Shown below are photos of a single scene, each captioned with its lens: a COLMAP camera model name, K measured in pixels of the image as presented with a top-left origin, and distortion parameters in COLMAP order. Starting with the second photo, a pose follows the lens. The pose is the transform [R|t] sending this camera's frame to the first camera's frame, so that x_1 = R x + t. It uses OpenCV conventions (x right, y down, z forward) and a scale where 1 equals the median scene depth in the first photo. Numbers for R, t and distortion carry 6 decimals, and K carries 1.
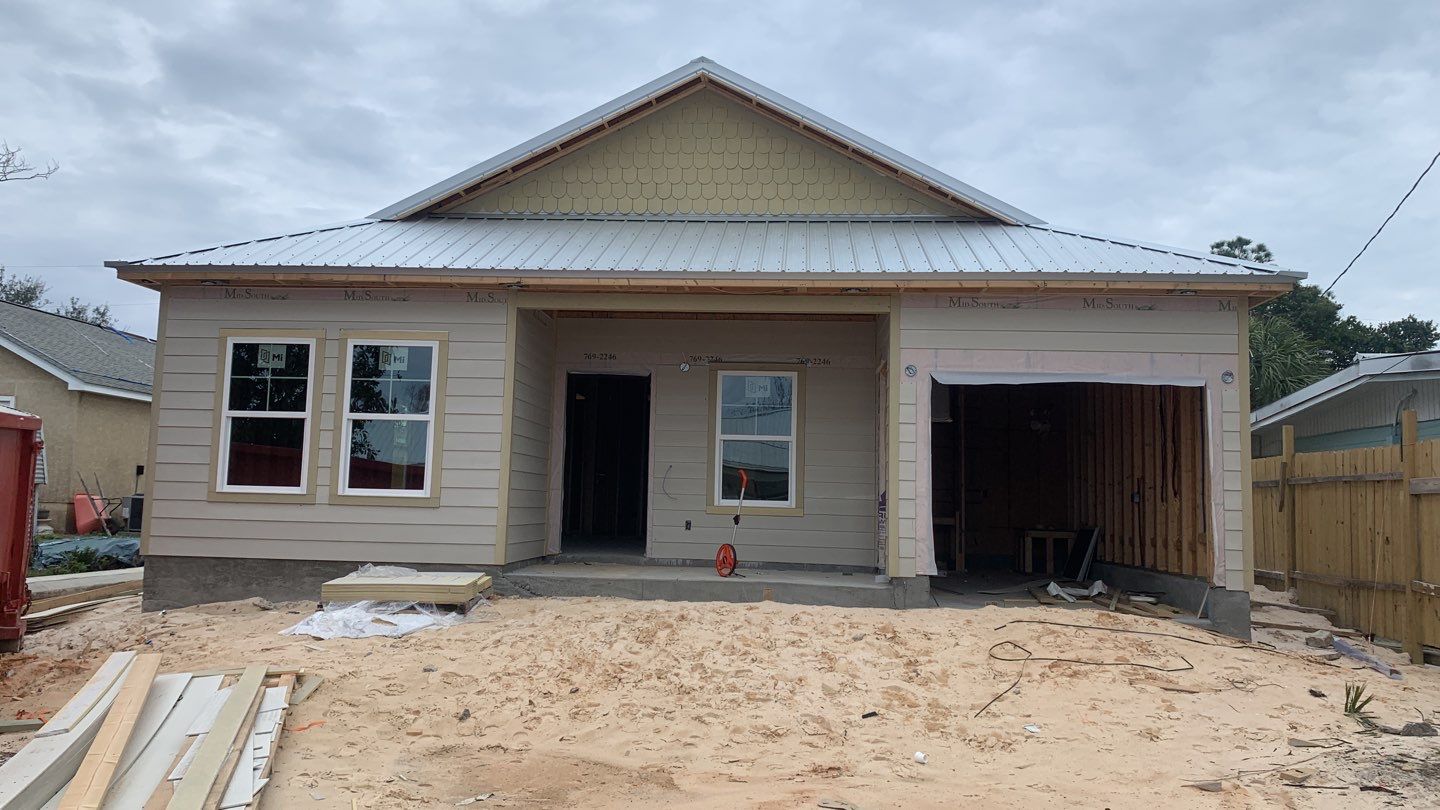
lens RADIAL K [[1110.2, 0, 720.0], [0, 1110.2, 405.0], [0, 0, 1]] dist [0.091200, -0.217095]
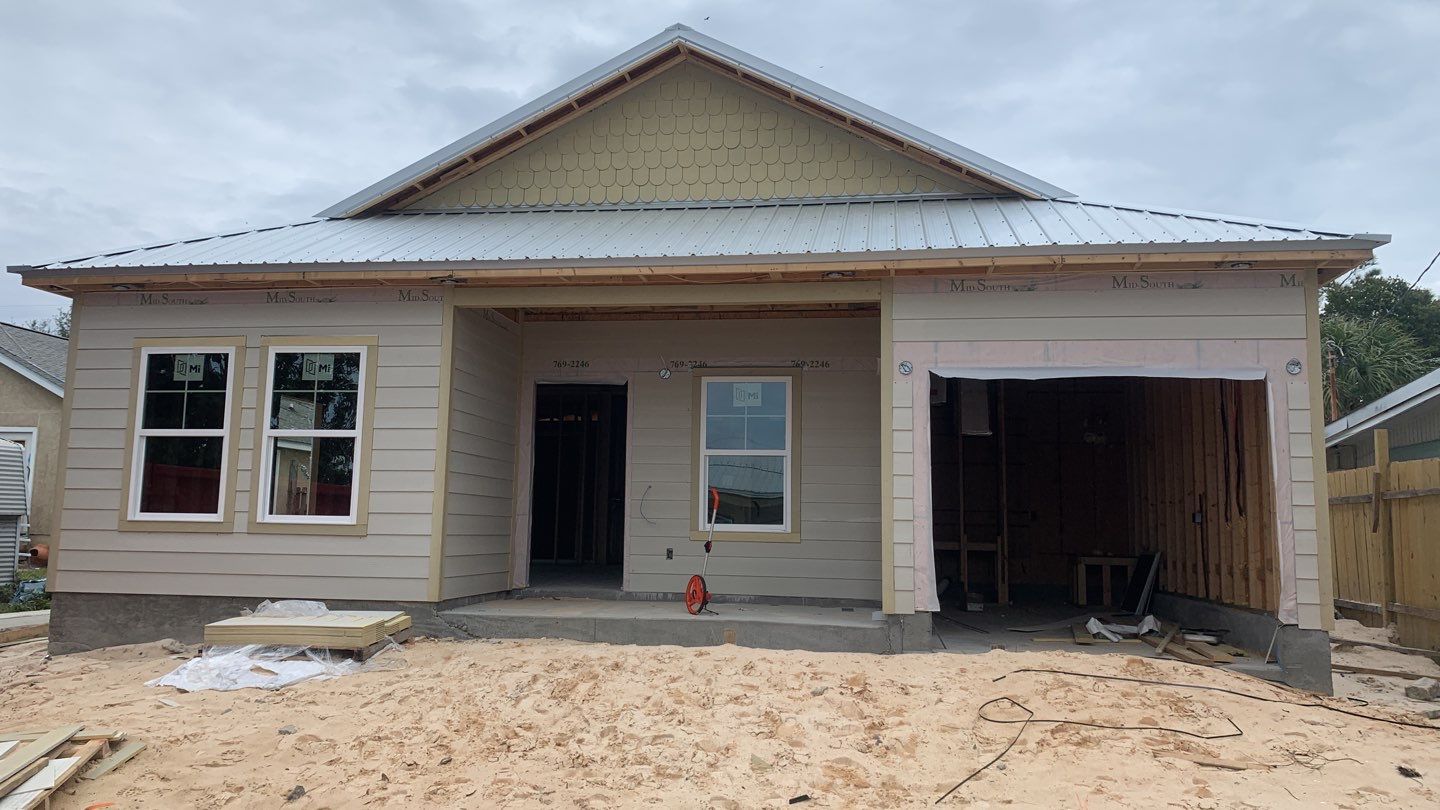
lens RADIAL K [[1081.7, 0, 748.8], [0, 1081.7, 407.6], [0, 0, 1]] dist [0.055166, -0.095601]
pose [[0.996890, -0.018039, -0.076713, 0.112996], [0.016006, 0.999506, -0.027032, 0.019247], [0.077163, 0.025720, 0.996687, 0.170790]]
